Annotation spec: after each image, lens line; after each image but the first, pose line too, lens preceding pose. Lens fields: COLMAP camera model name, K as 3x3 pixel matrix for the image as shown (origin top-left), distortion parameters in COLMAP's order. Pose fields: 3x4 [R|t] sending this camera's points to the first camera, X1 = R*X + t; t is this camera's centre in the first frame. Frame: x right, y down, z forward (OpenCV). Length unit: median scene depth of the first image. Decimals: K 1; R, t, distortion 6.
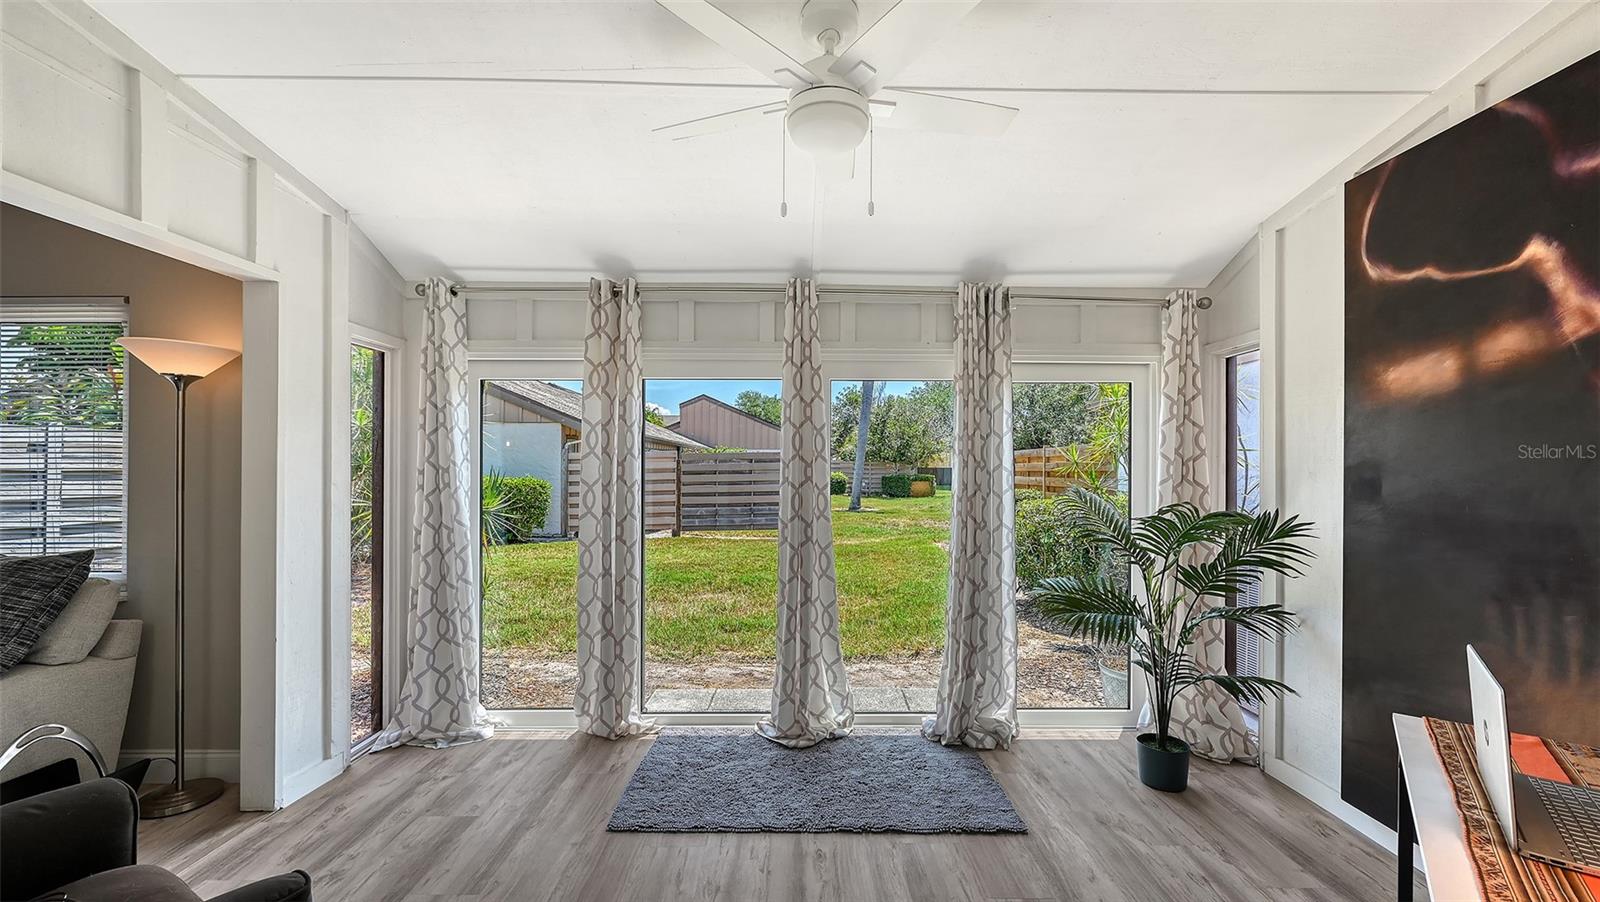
lens RADIAL K [[644.0, 0, 815.7], [0, 644.0, 474.5], [0, 0, 1]] dist [0.000989, 0.000383]
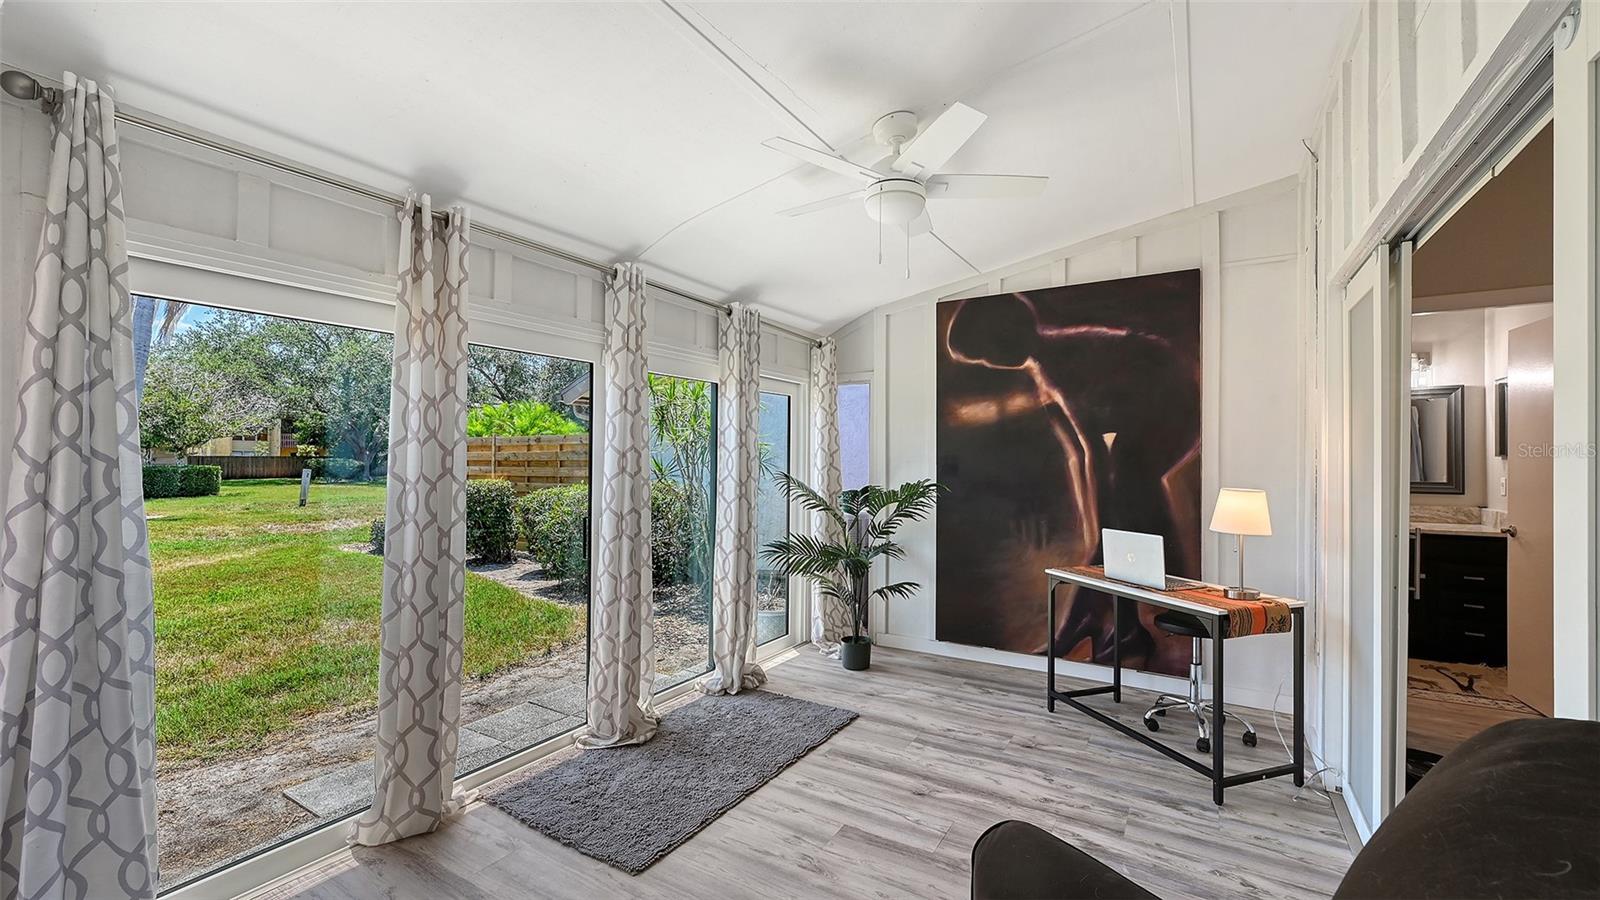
lens RADIAL K [[634.9, 0, 818.9], [0, 634.9, 463.7], [0, 0, 1]] dist [0.000287, 0.000110]
pose [[0.537494, -0.007414, 0.843235, -0.702978], [0.006761, 0.999967, 0.004483, -0.004240], [-0.843241, 0.003292, 0.537526, 0.251137]]
